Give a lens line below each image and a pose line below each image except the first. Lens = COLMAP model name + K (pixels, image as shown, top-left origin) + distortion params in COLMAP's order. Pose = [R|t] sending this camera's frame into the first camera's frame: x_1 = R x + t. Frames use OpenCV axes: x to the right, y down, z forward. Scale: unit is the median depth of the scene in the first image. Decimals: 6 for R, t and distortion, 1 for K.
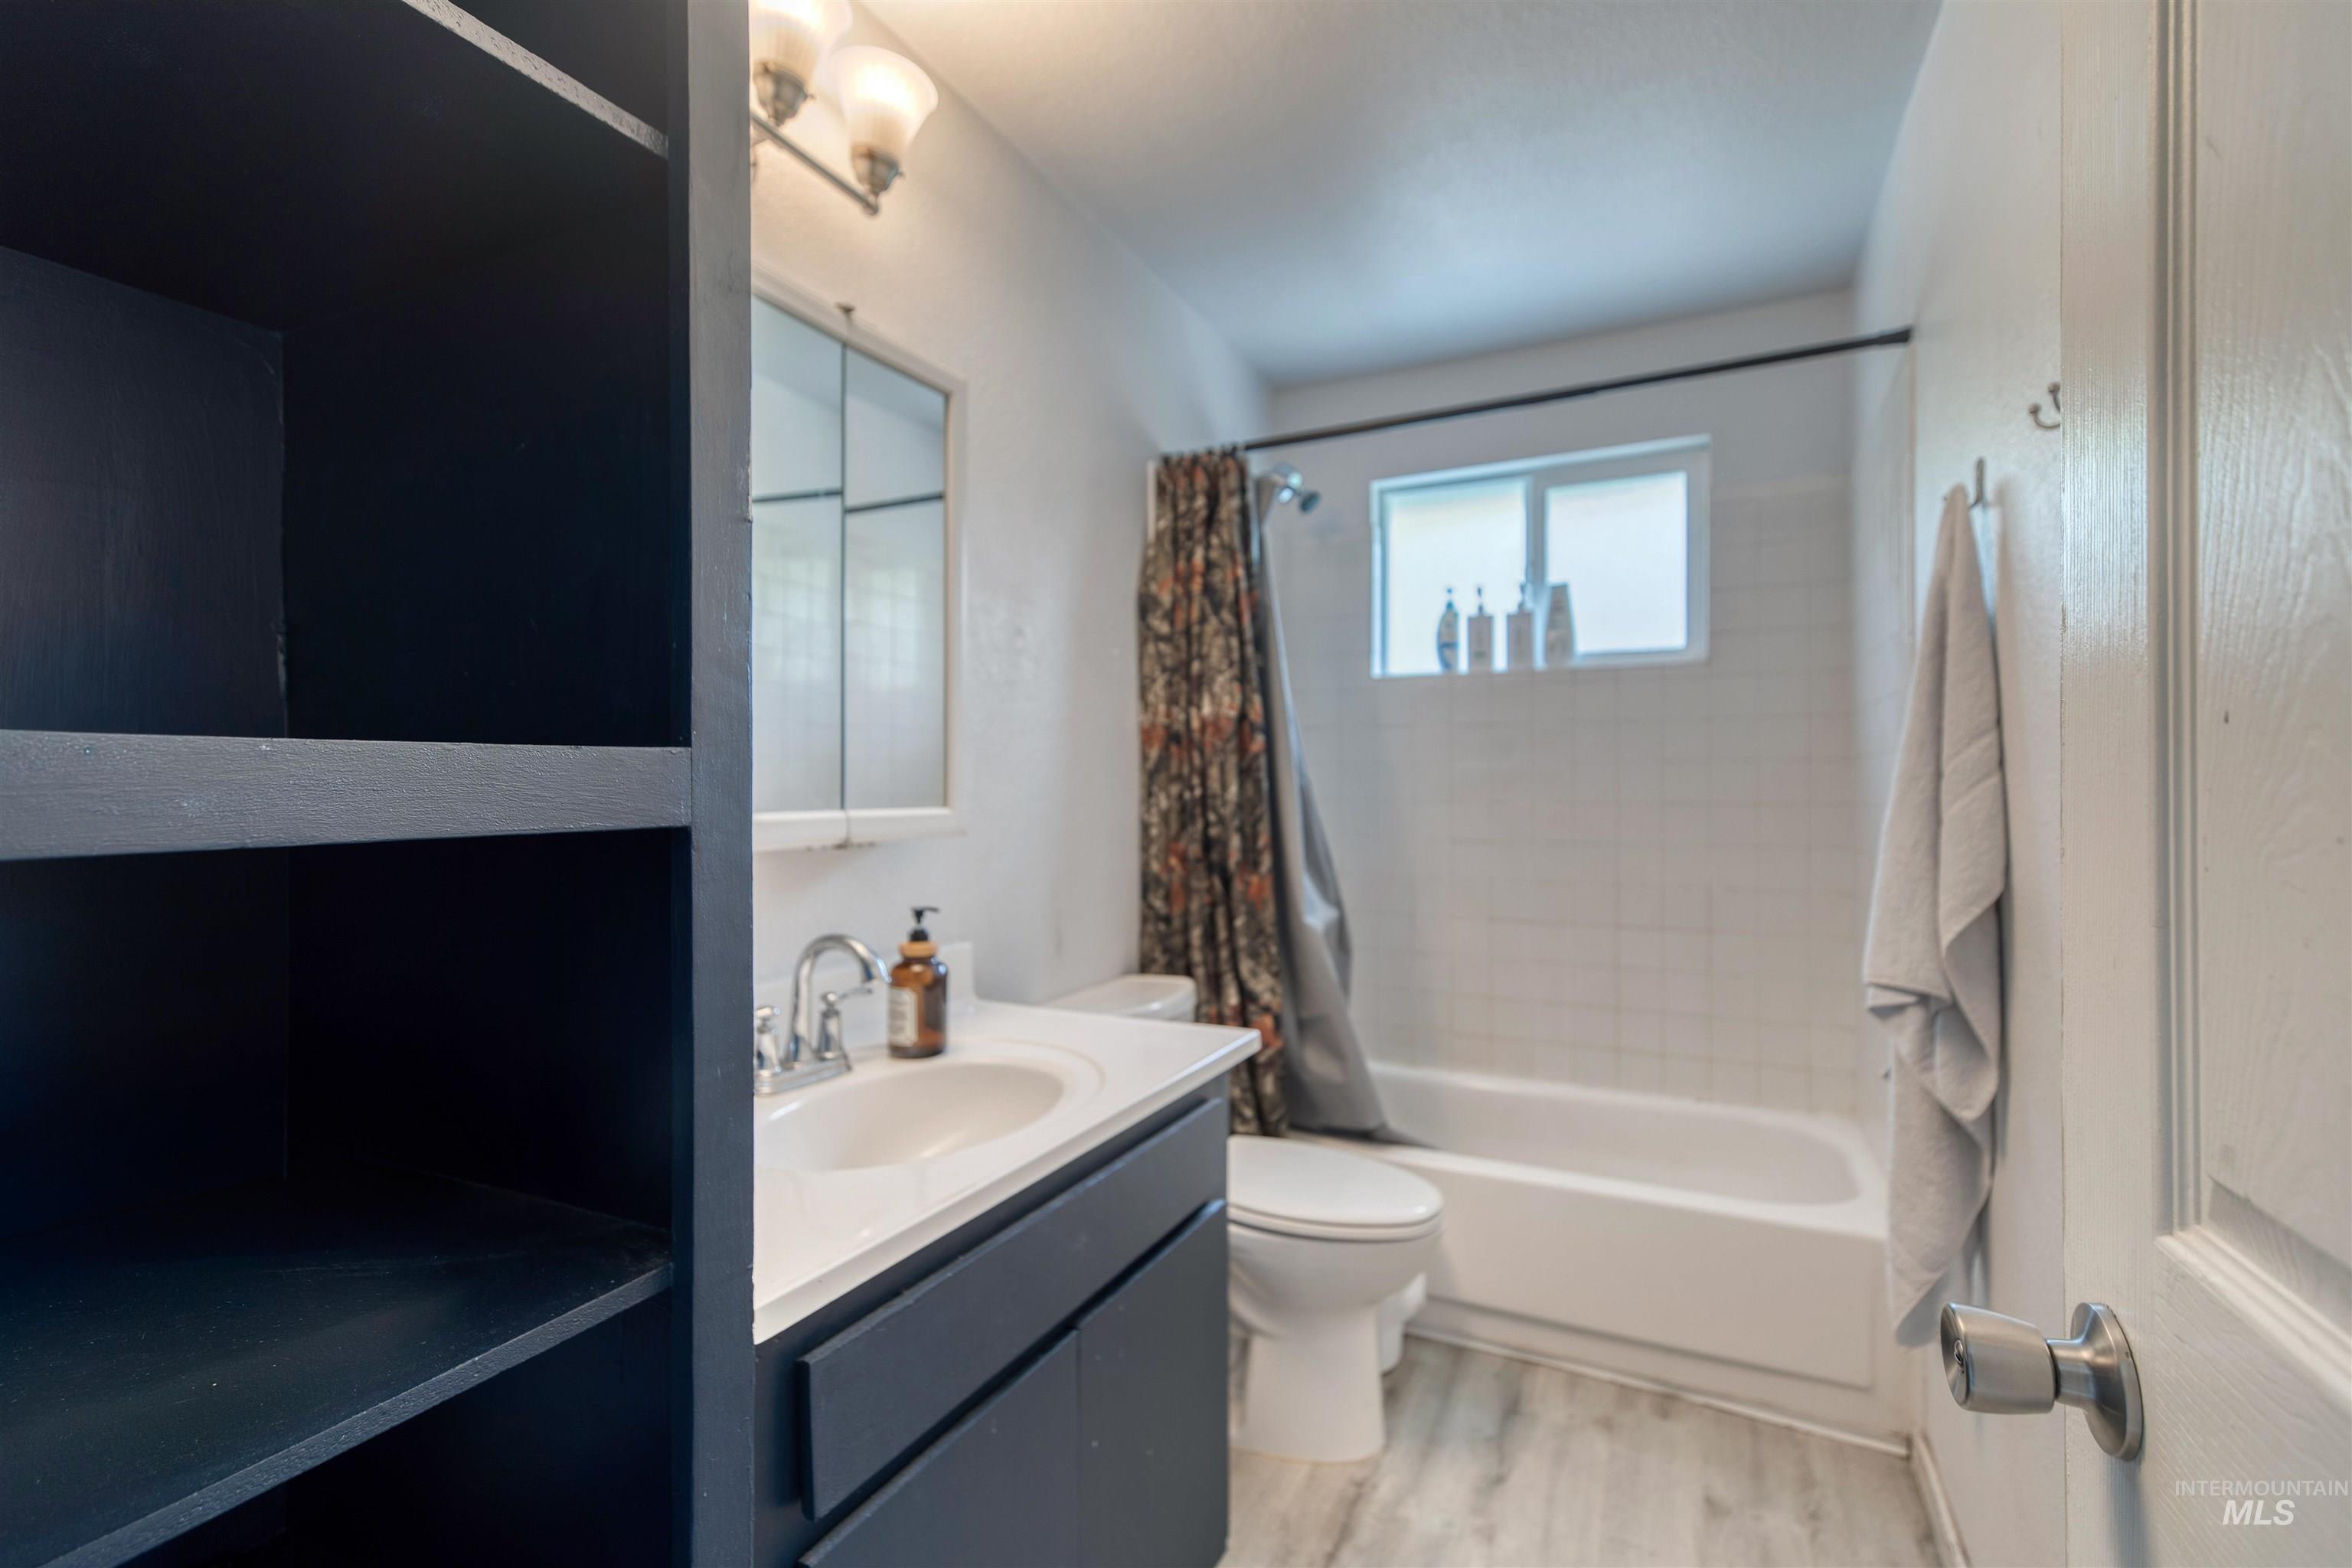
lens RADIAL K [[1055.9, 0, 1176.7], [0, 1055.9, 783.6], [0, 0, 1]] dist [0.006371, -0.000589]
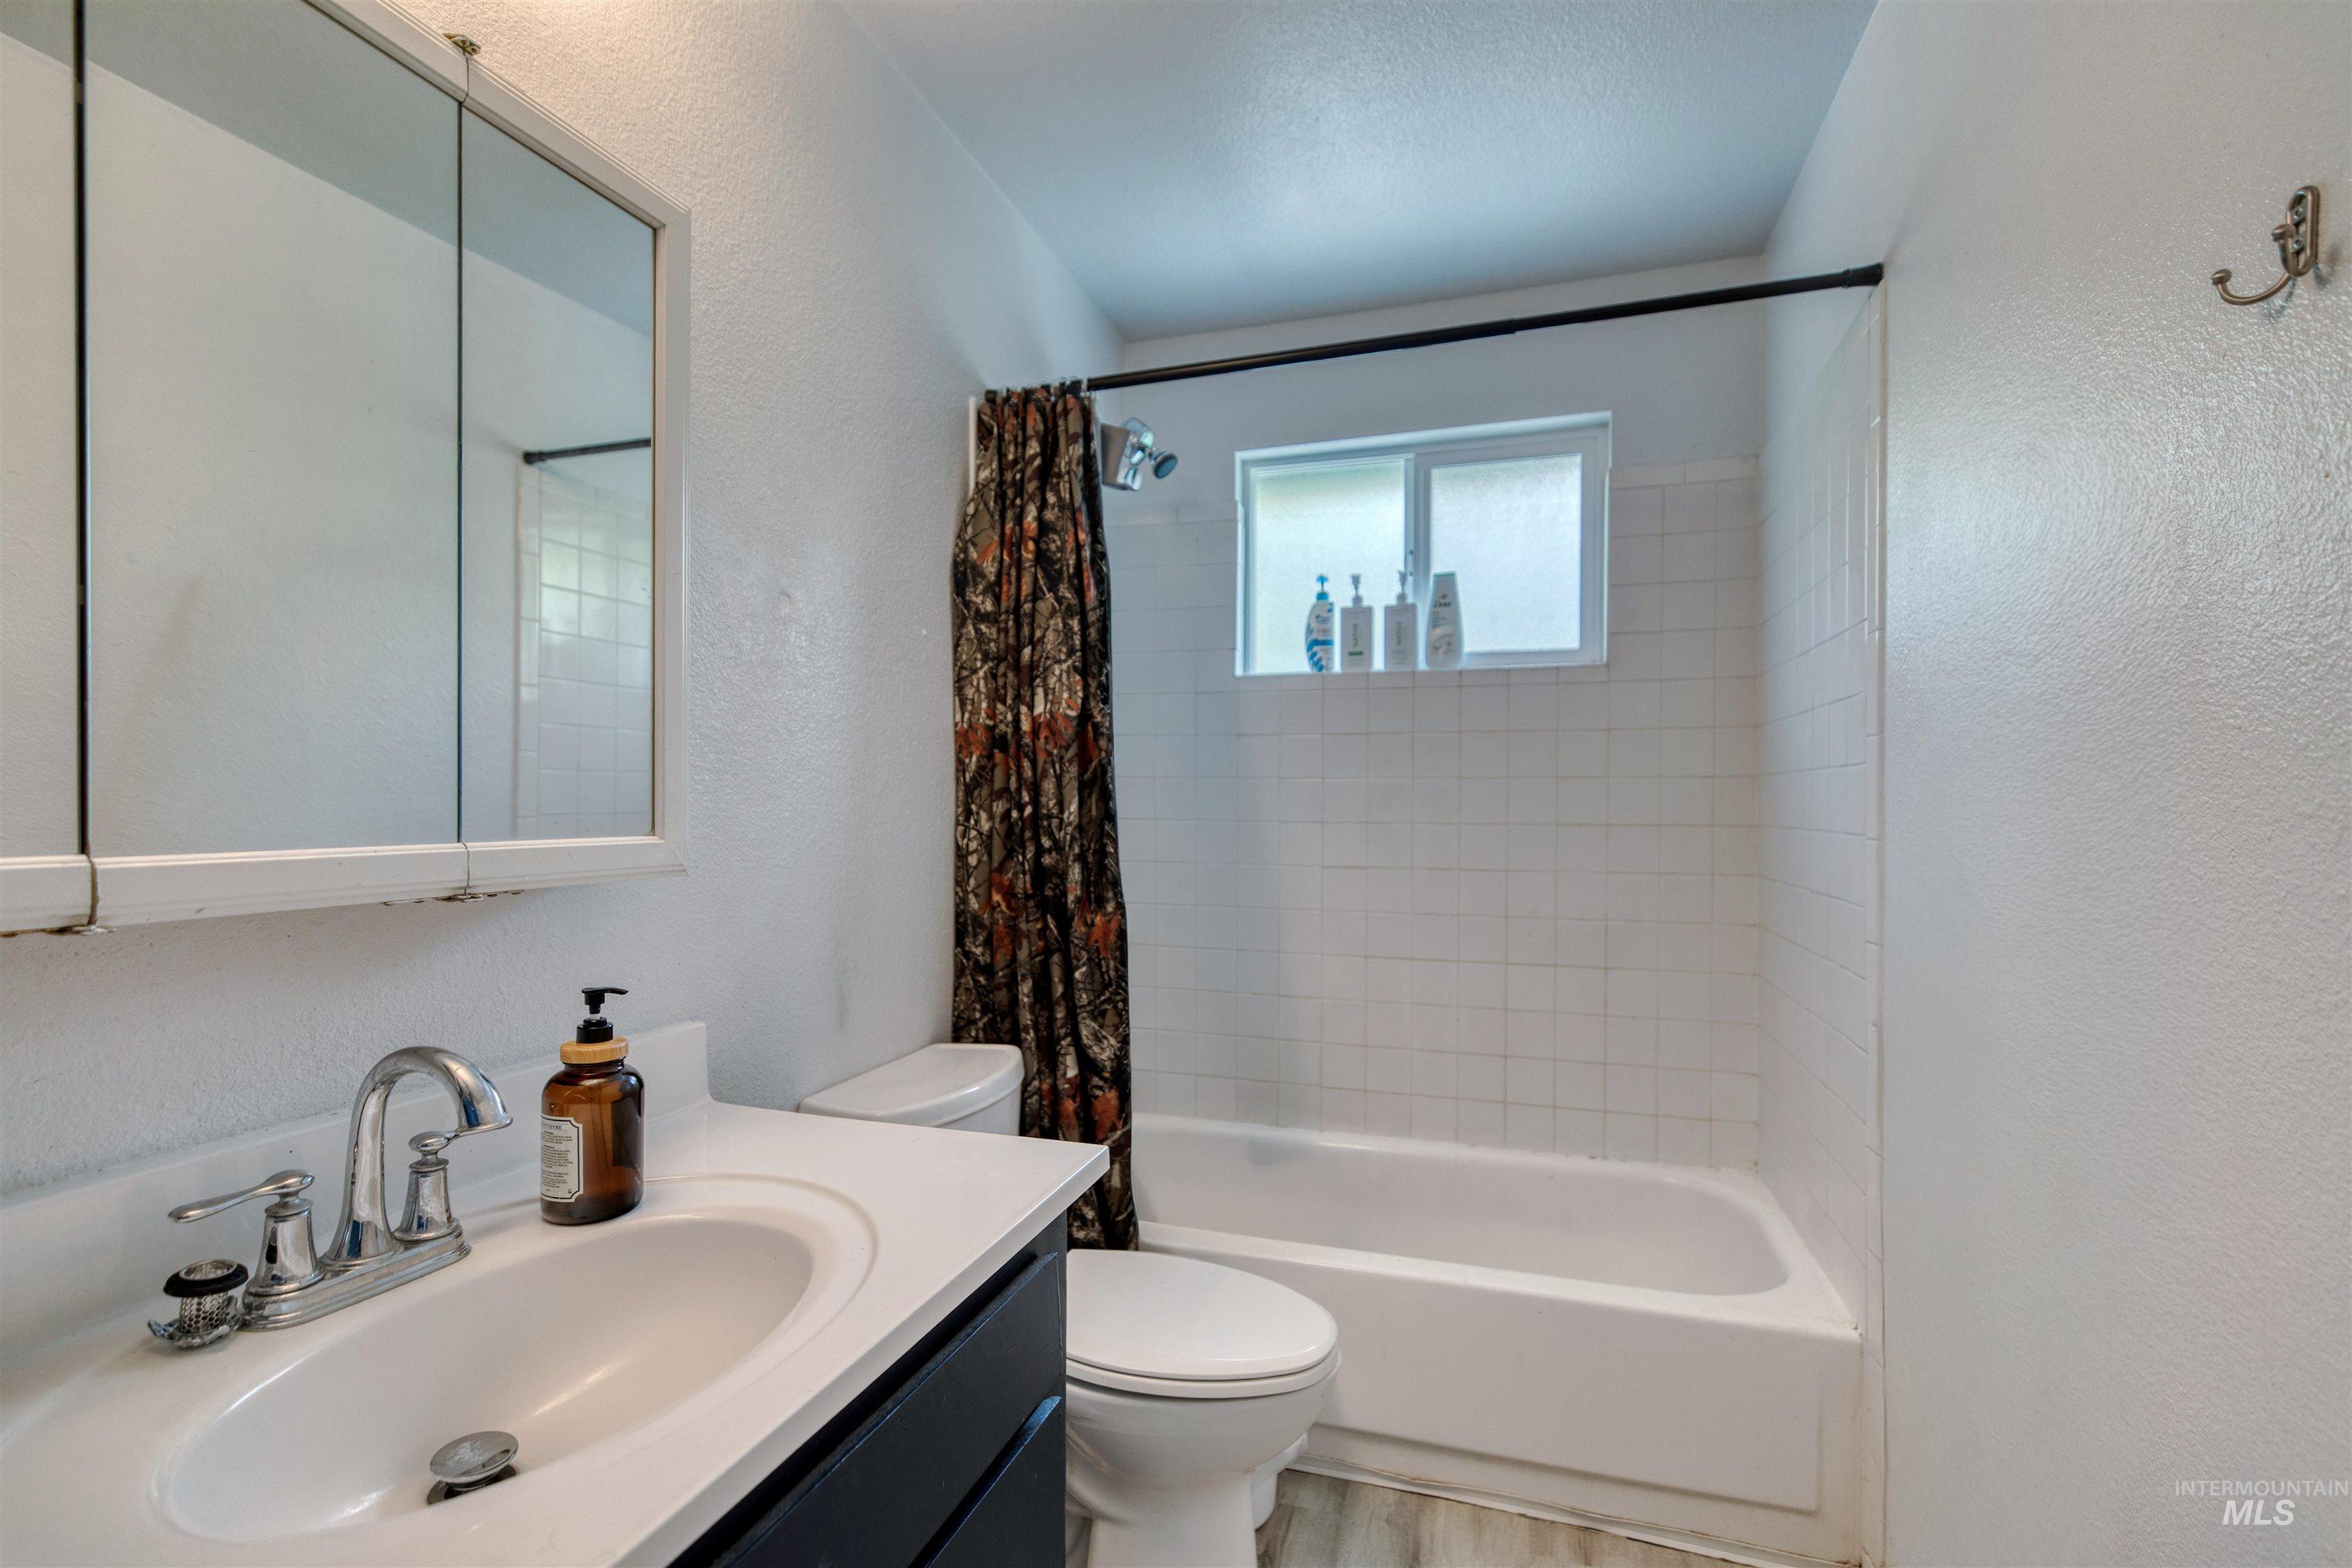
lens RADIAL K [[1055.9, 0, 1170.8], [0, 1055.9, 793.4], [0, 0, 1]] dist [0.006371, -0.000589]
pose [[0.988622, 0.005070, 0.150335, 0.006519], [-0.004307, 0.999976, -0.005398, -0.001244], [-0.150358, 0.004689, 0.988620, 0.199095]]
